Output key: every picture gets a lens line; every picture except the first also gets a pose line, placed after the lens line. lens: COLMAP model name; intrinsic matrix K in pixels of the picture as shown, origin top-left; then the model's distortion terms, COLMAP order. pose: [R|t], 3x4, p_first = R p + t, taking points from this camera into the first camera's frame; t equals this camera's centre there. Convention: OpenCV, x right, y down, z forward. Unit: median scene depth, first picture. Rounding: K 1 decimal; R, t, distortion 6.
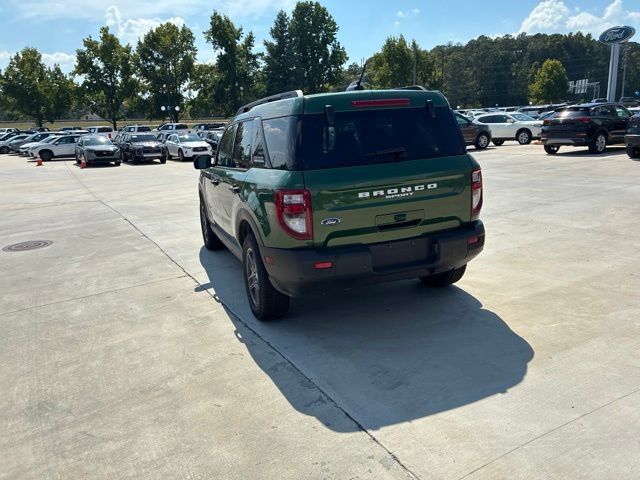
lens RADIAL K [[488.5, 0, 315.4], [0, 488.5, 235.8], [0, 0, 1]] dist [0.061253, -0.080877]
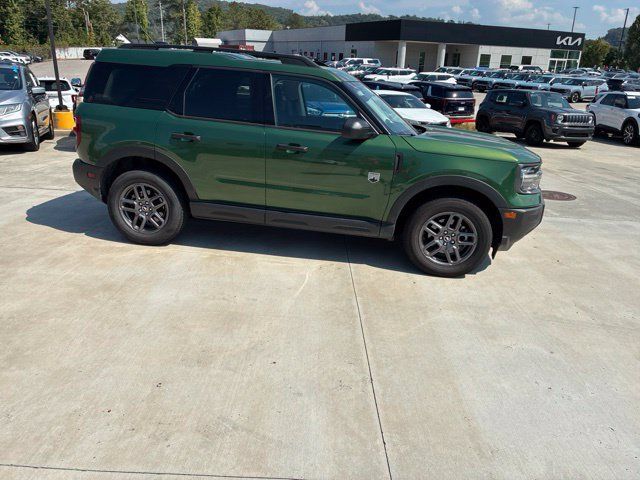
lens RADIAL K [[477.5, 0, 308.5], [0, 477.5, 239.6], [0, 0, 1]] dist [0.063599, -0.086535]
pose [[-0.492379, 0.310905, -0.812958, 0.663610], [-0.213595, 0.862303, 0.459142, -0.323450], [0.843766, 0.399716, -0.358172, 1.217107]]
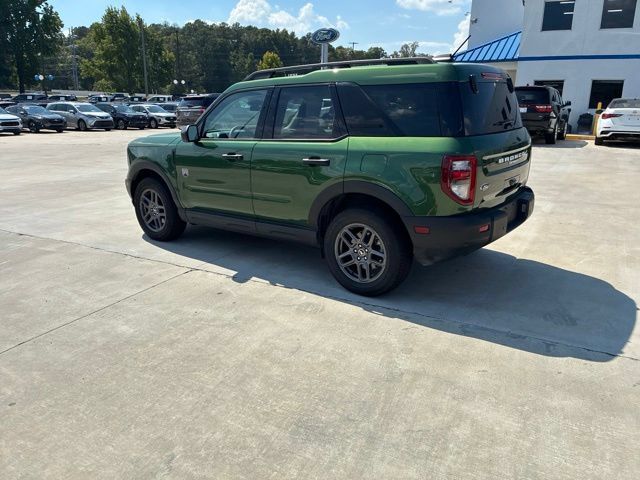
lens RADIAL K [[485.9, 0, 320.6], [0, 485.9, 254.1], [0, 0, 1]] dist [0.056345, -0.078250]
pose [[0.848852, -0.108728, 0.517329, -0.438675], [0.075175, 0.993502, 0.085456, -0.000616], [-0.523258, -0.033649, 0.851509, 0.151270]]
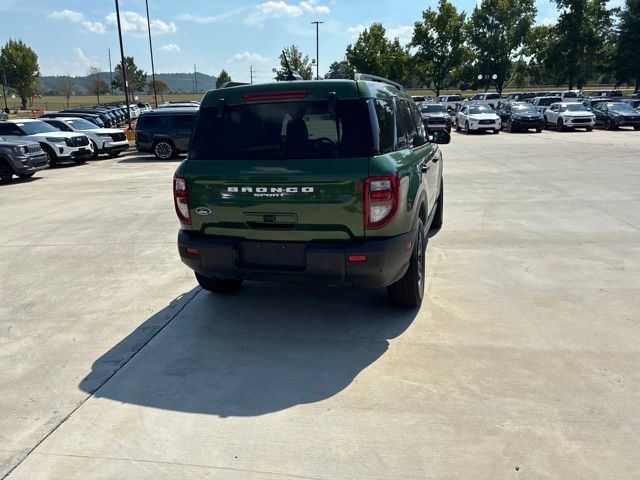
lens RADIAL K [[486.6, 0, 312.6], [0, 486.6, 239.2], [0, 0, 1]] dist [0.060941, -0.086518]
pose [[0.789184, 0.181901, -0.586600, 0.446417], [-0.141282, 0.983286, 0.114837, -0.065063], [0.597685, -0.007751, 0.801694, 0.159310]]
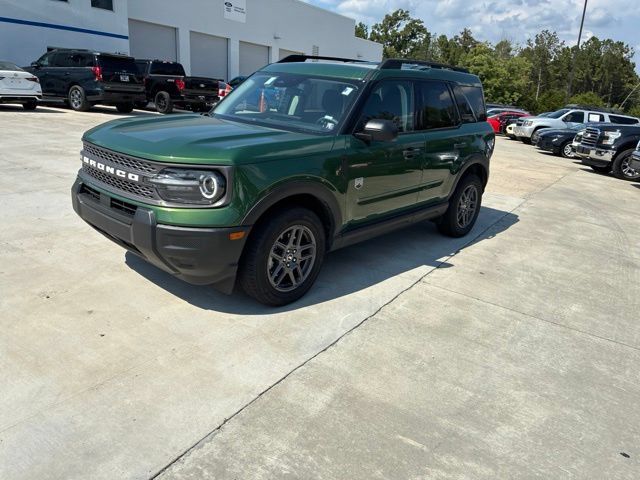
lens RADIAL K [[479.1, 0, 320.8], [0, 479.1, 243.5], [0, 0, 1]] dist [0.062903, -0.084435]
pose [[-0.471870, -0.253455, 0.844452, -0.692585], [0.143845, 0.922824, 0.357357, -0.225930], [-0.869855, 0.290096, -0.398994, 1.225421]]
